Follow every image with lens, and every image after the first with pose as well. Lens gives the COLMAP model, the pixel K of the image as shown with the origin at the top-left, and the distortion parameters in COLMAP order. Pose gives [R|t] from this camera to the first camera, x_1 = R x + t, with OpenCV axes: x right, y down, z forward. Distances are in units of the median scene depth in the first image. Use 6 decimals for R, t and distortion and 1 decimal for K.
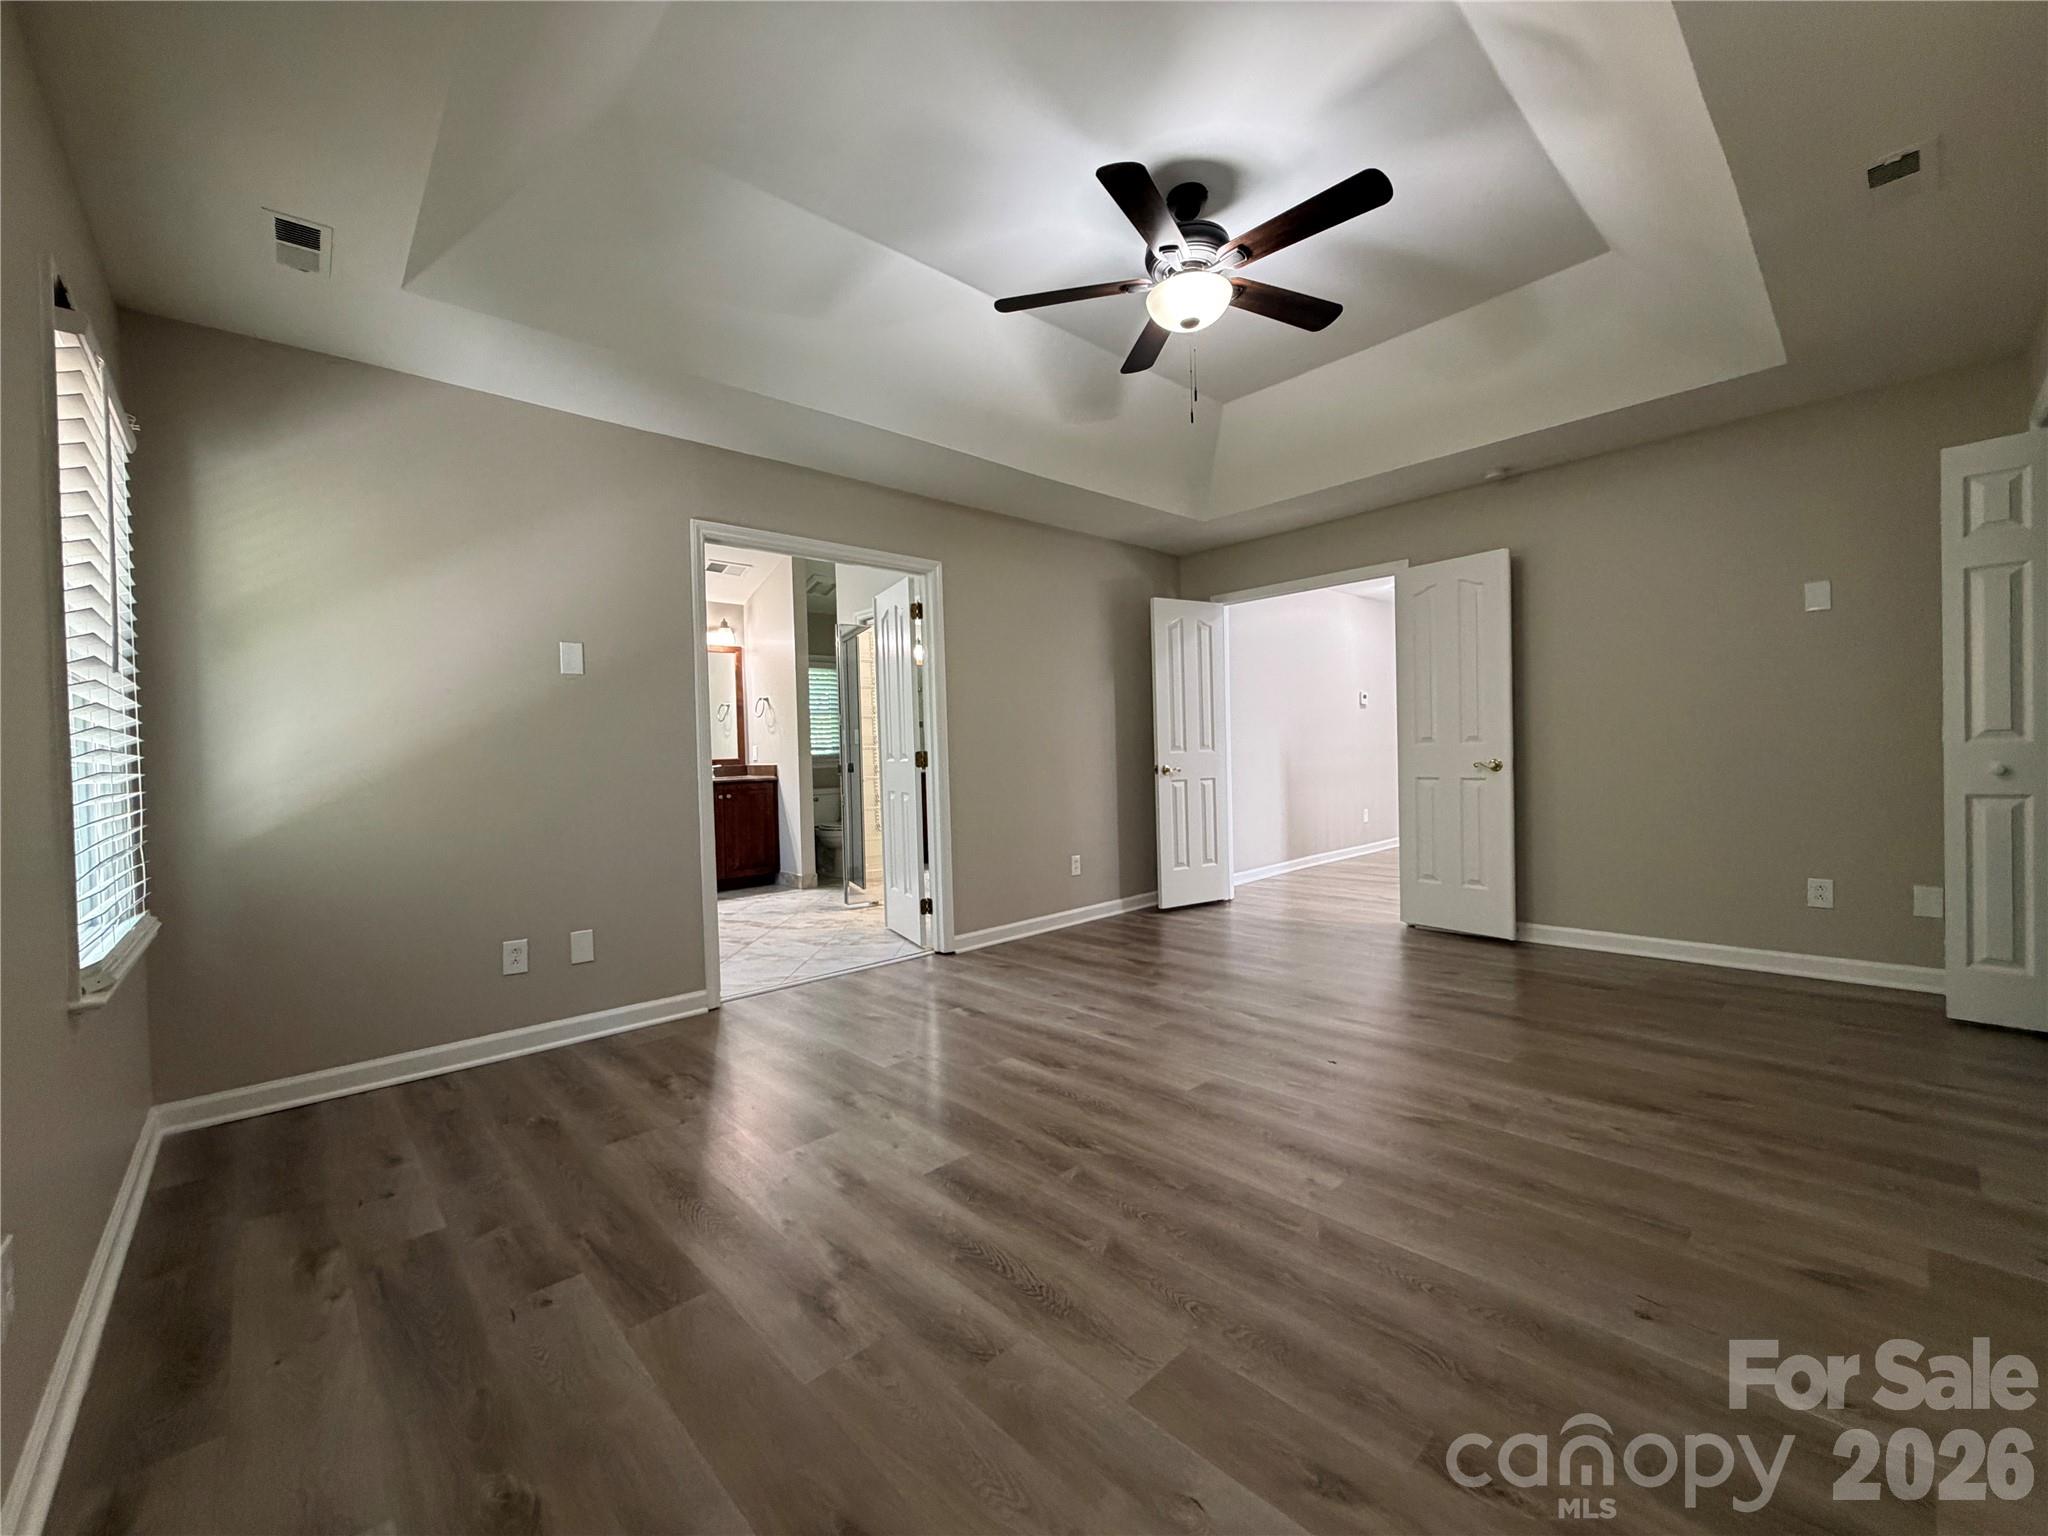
lens RADIAL K [[819.1, 0, 1018.3], [0, 819.1, 765.7], [0, 0, 1]] dist [0.000162, 0.000329]
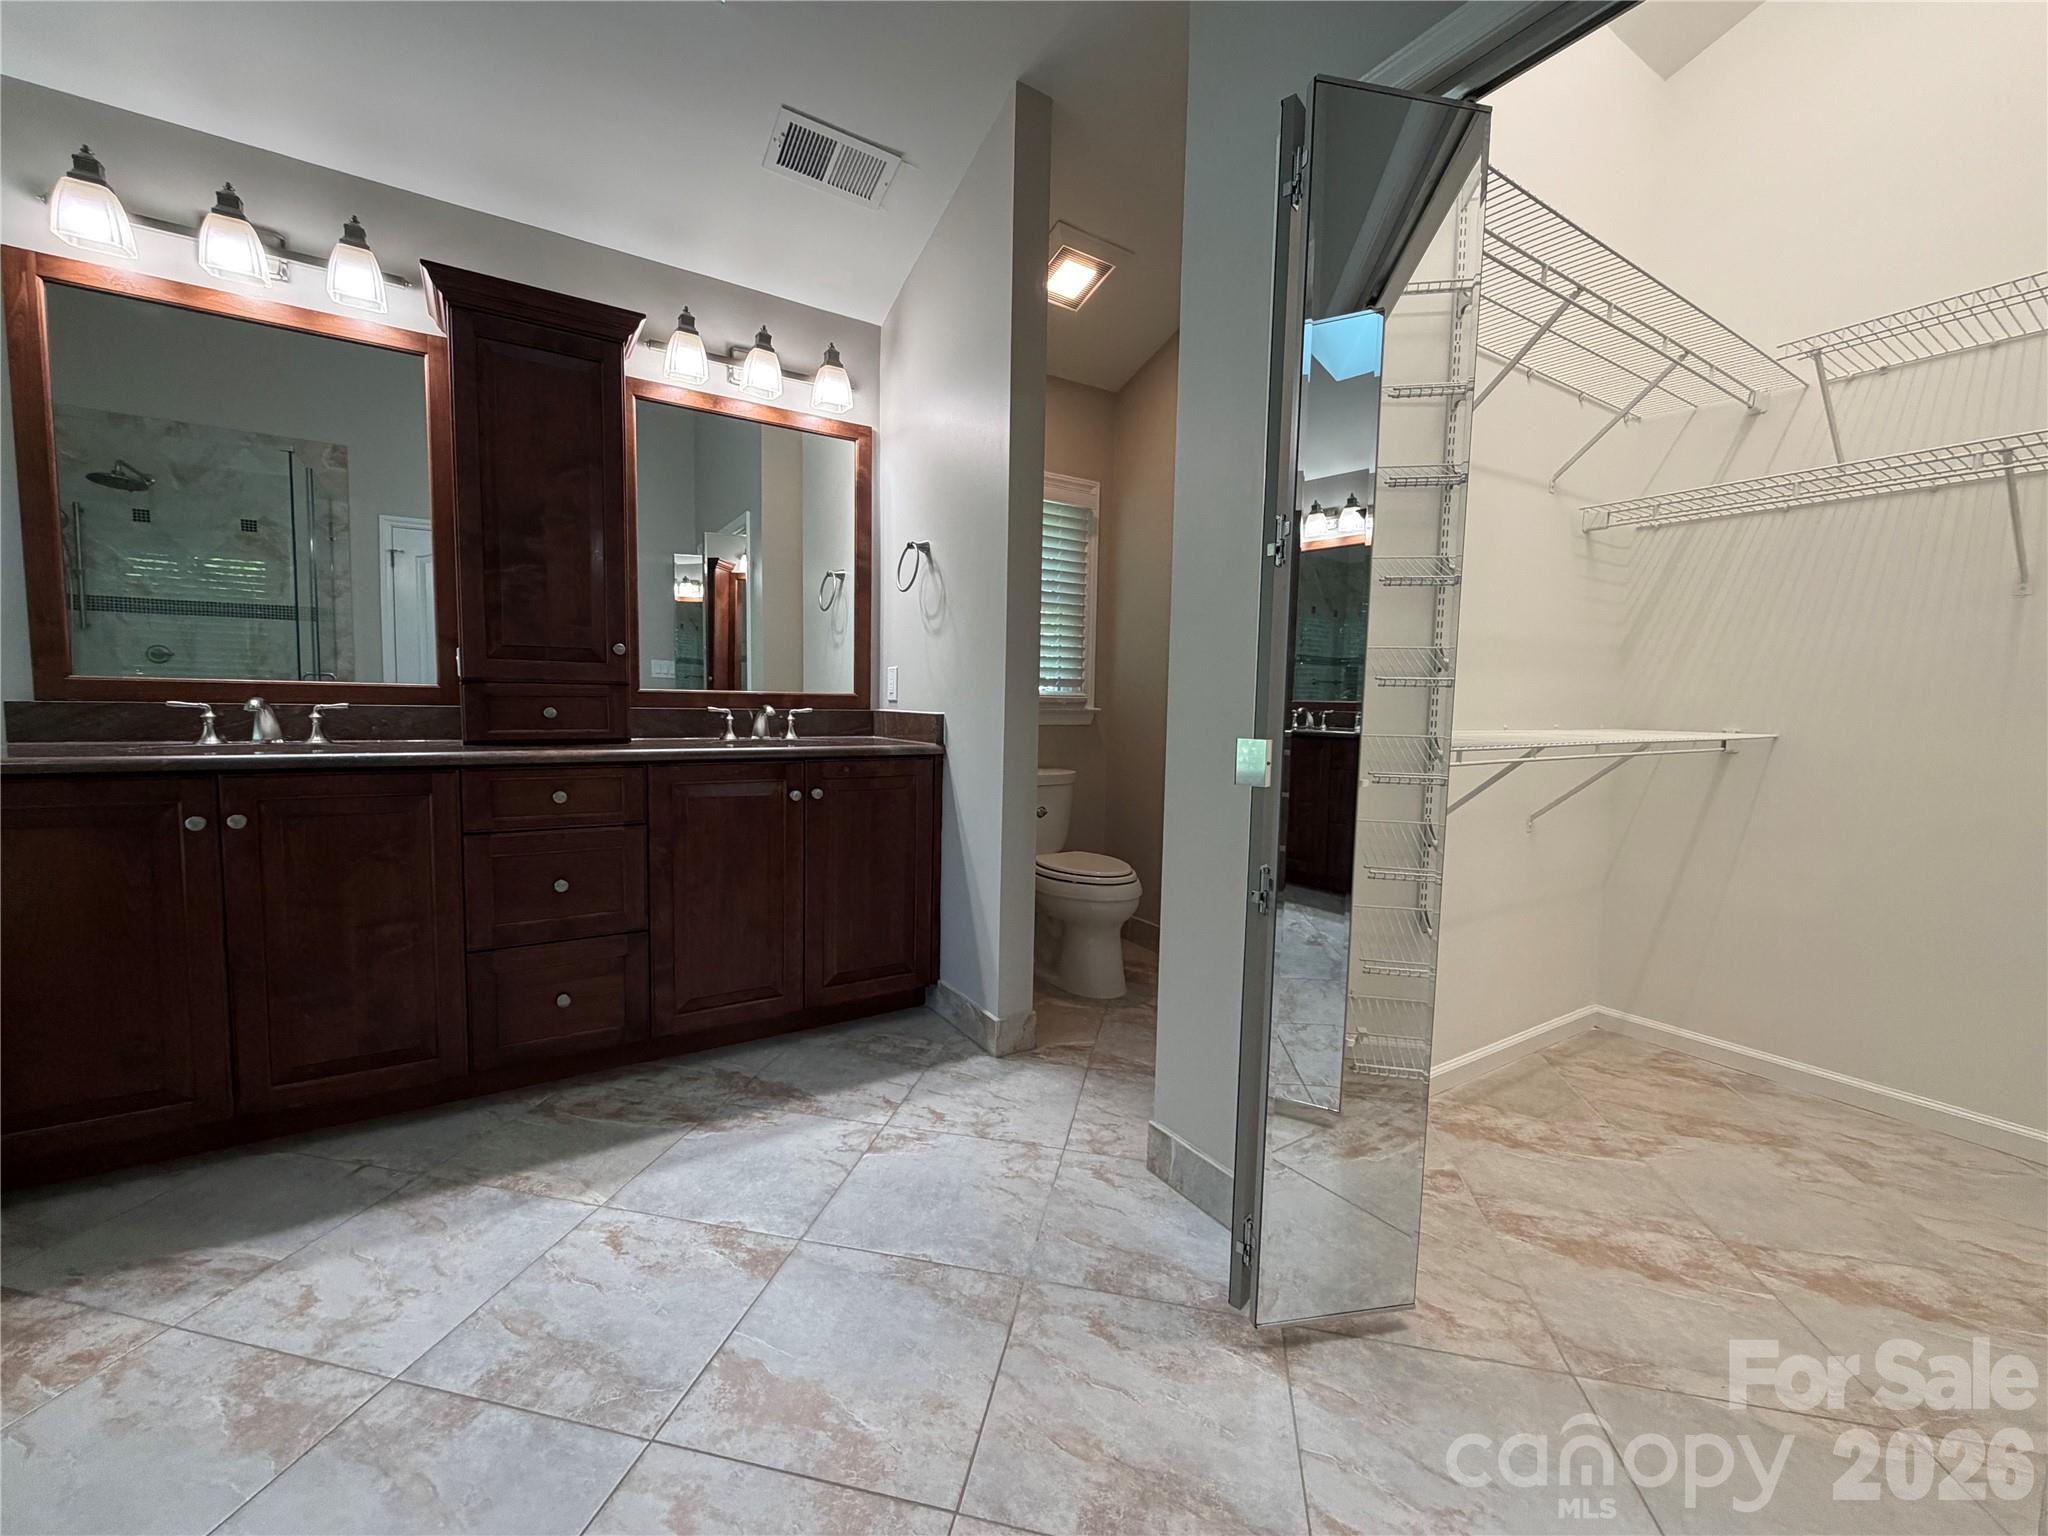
lens RADIAL K [[819.1, 0, 1018.3], [0, 819.1, 765.7], [0, 0, 1]] dist [0.000162, 0.000329]
pose [[0.983146, 0.061182, -0.172281, -0.378220], [-0.050364, 0.996516, 0.066478, -0.009334], [0.175748, -0.056681, 0.982802, 1.229308]]
